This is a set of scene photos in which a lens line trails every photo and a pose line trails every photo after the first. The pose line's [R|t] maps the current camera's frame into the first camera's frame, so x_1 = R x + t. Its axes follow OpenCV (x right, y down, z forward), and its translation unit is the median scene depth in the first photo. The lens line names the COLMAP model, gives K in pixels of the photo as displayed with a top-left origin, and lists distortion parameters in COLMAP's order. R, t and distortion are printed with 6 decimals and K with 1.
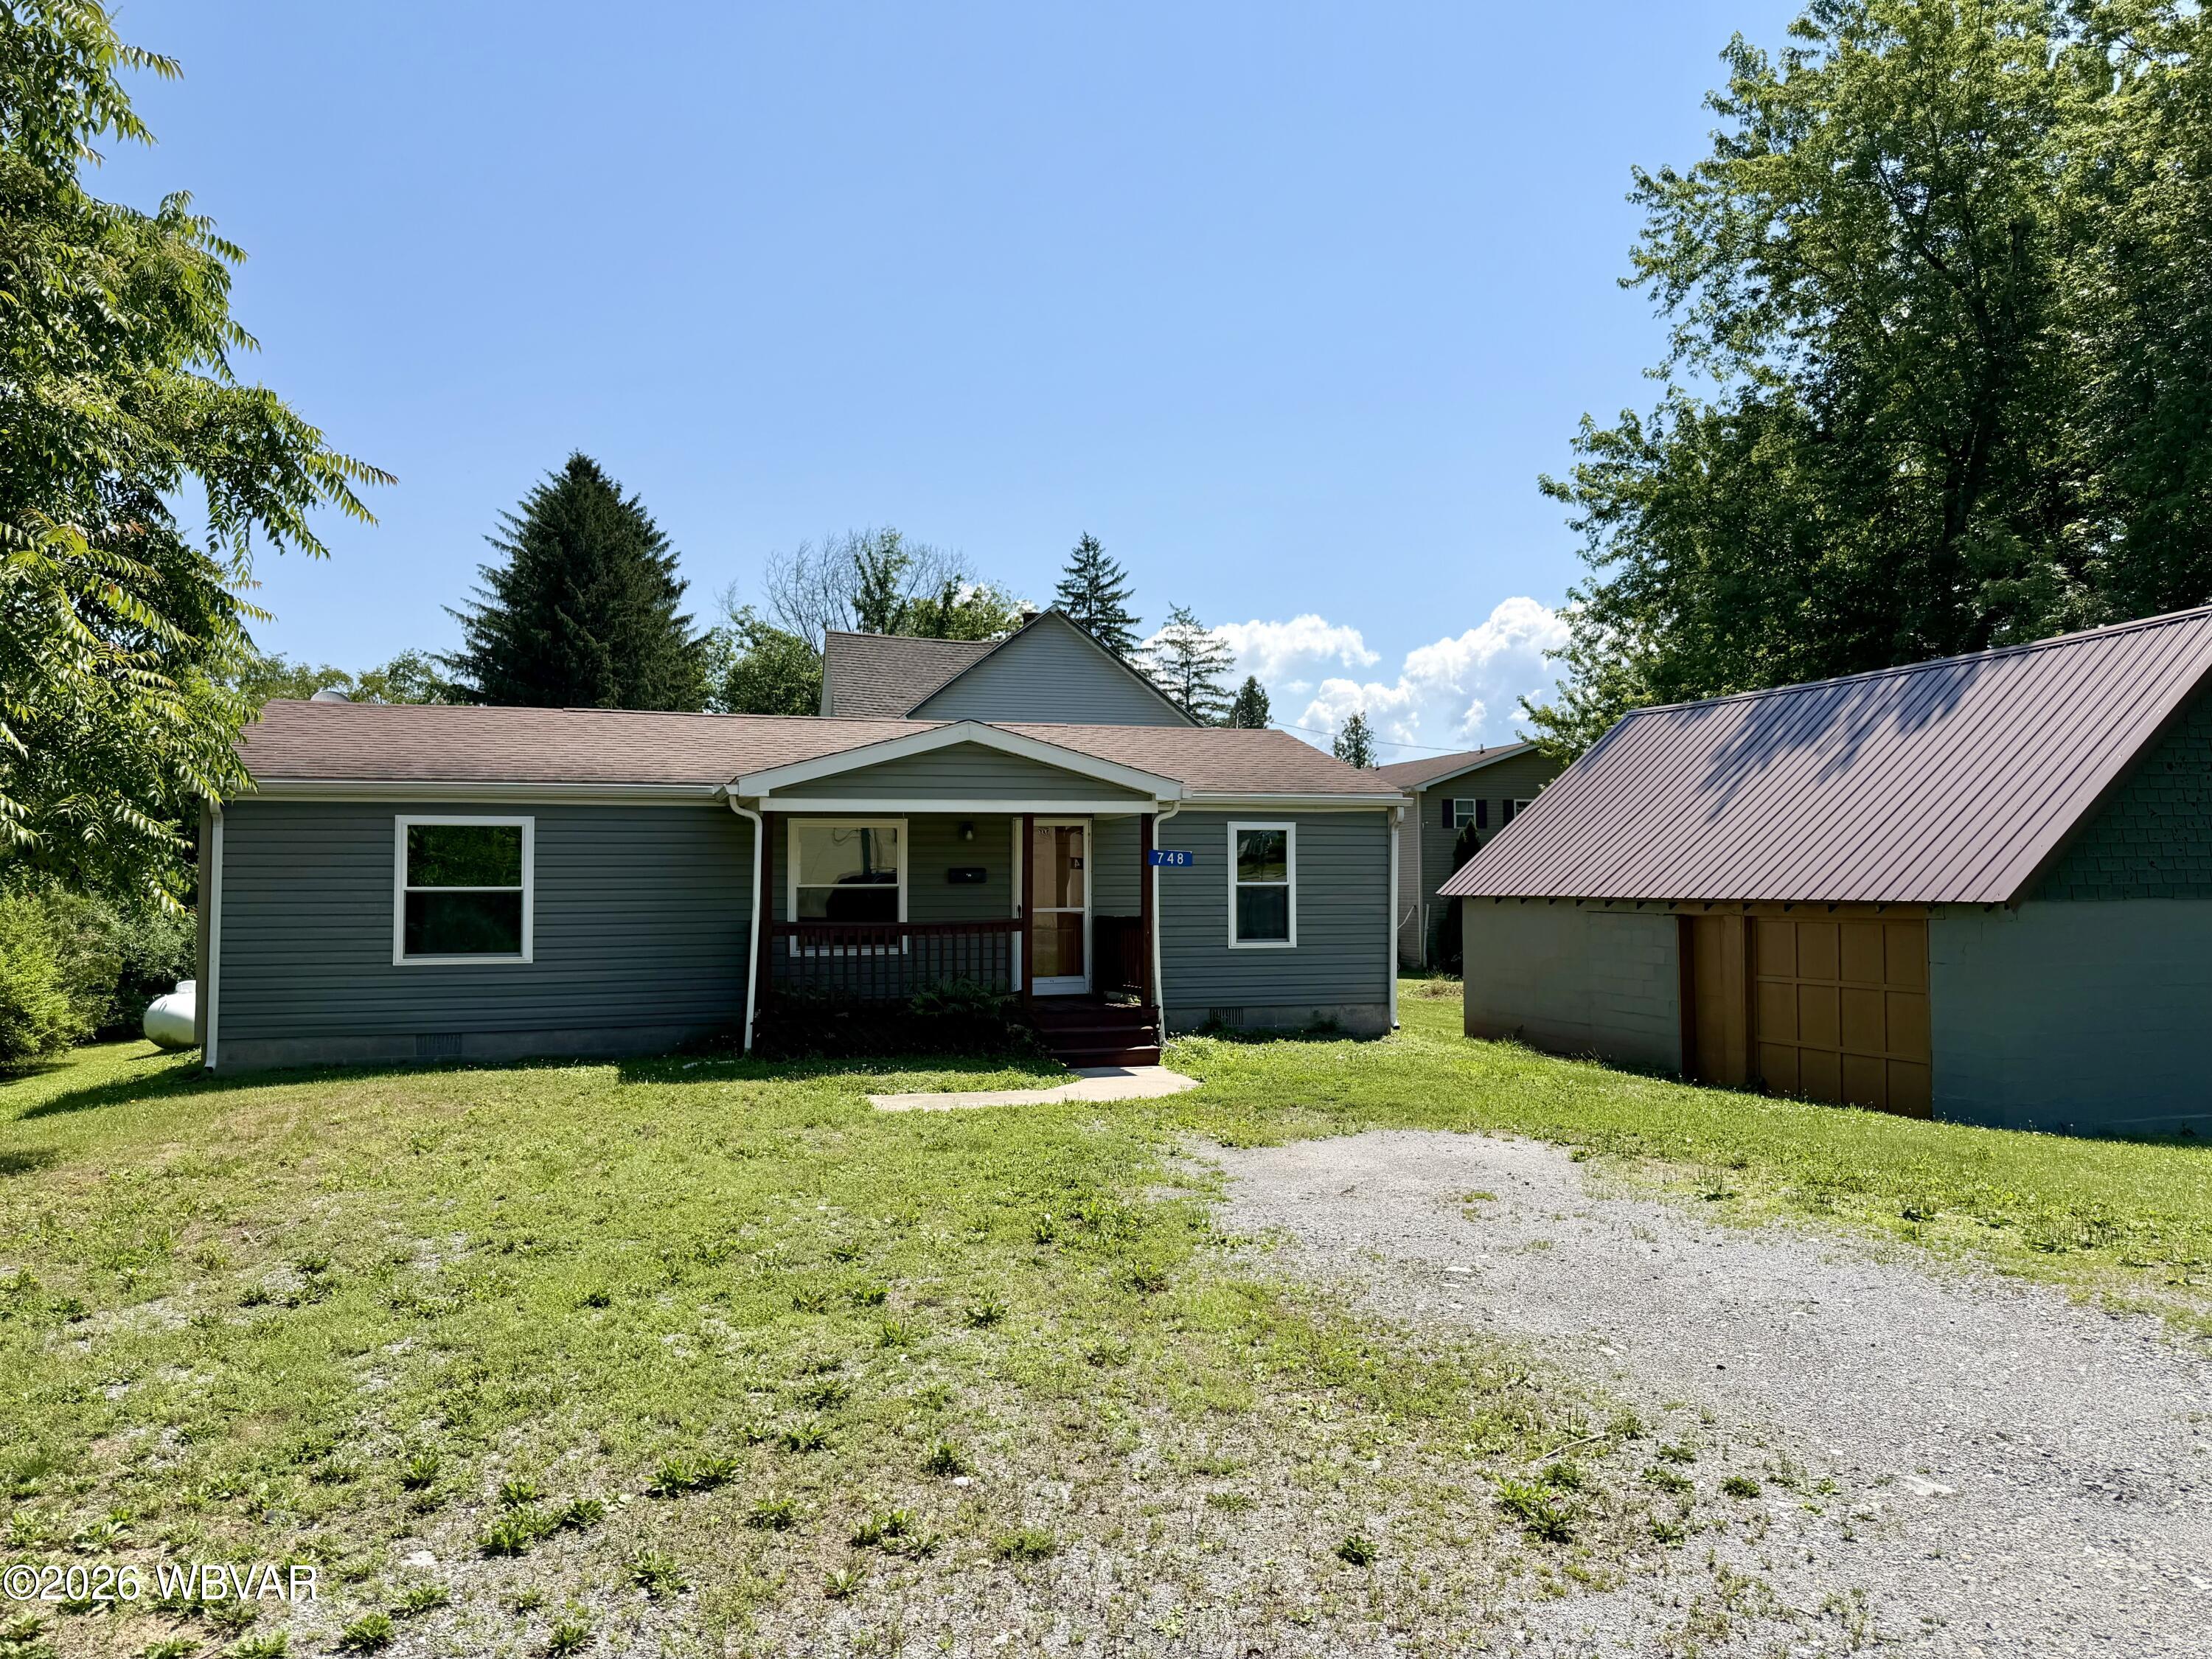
lens RADIAL K [[1522.7, 0, 1113.3], [0, 1522.7, 838.6], [0, 0, 1]] dist [0.103250, -0.182906]
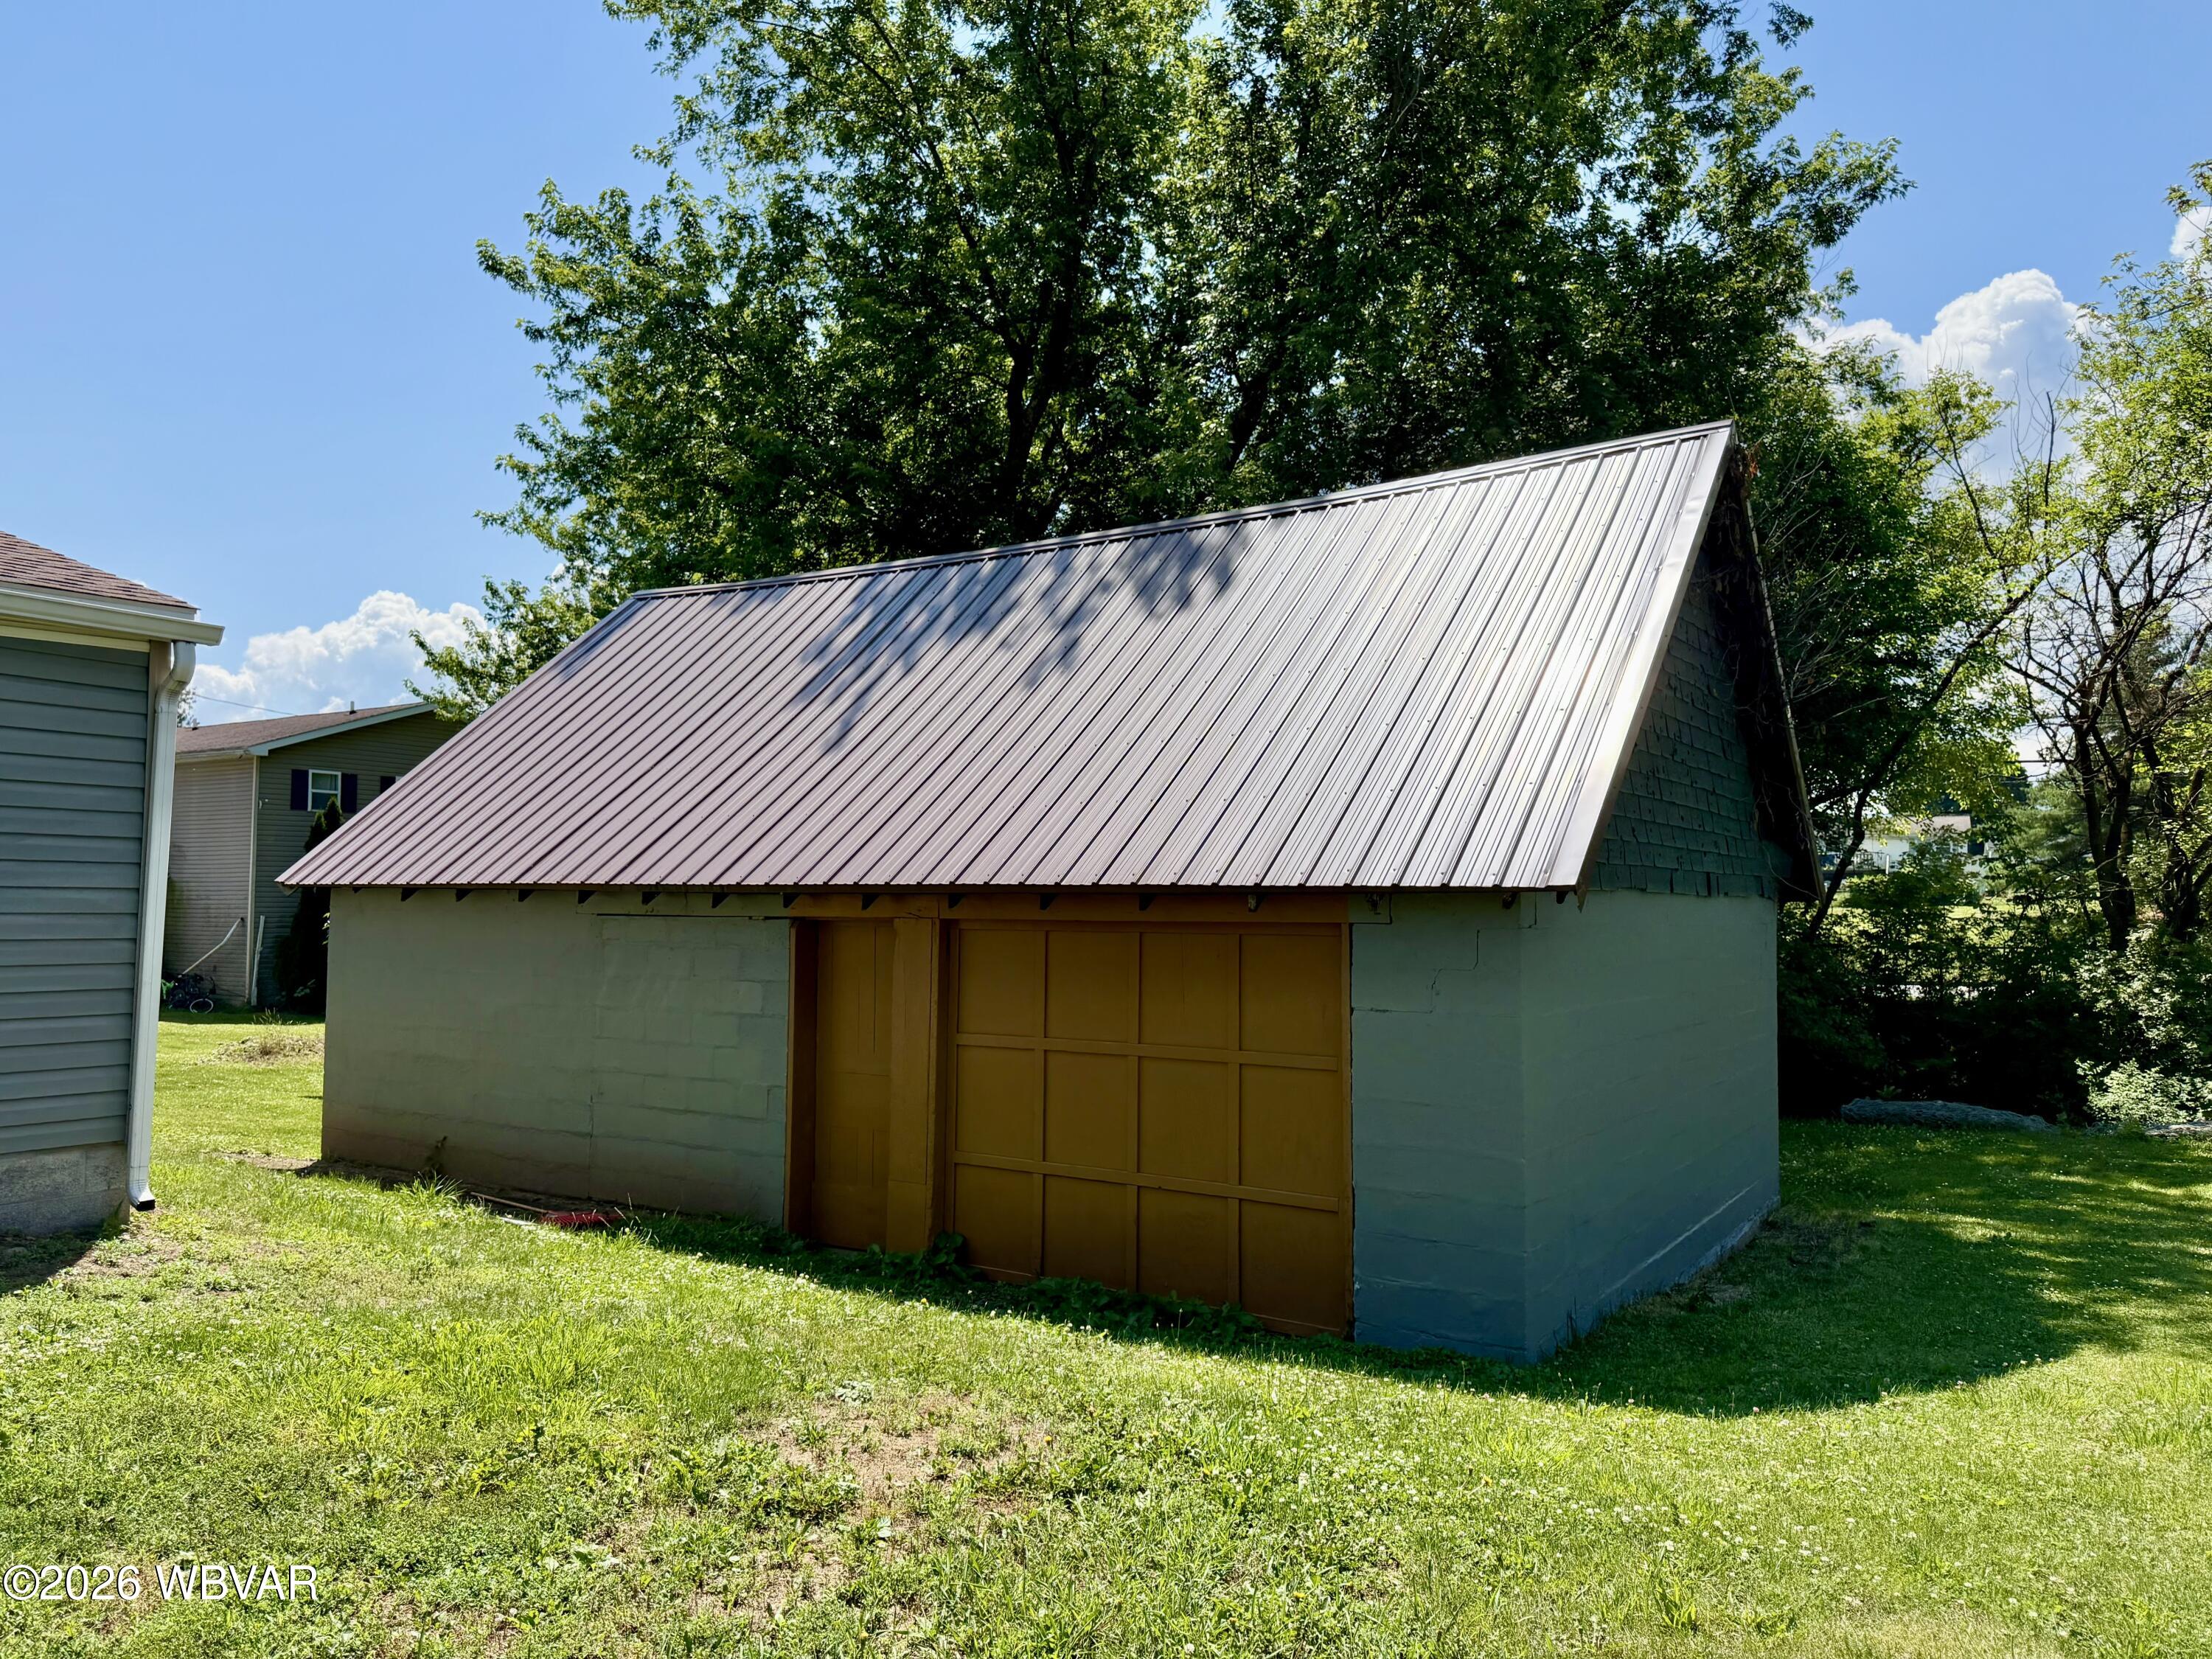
lens RADIAL K [[1522.7, 0, 1113.3], [0, 1522.7, 838.6], [0, 0, 1]] dist [0.103250, -0.182906]
pose [[0.762609, 0.038835, 0.645693, 0.072415], [-0.032914, 0.999233, -0.021225, 0.018872], [-0.646022, -0.005066, 0.763302, 0.338098]]
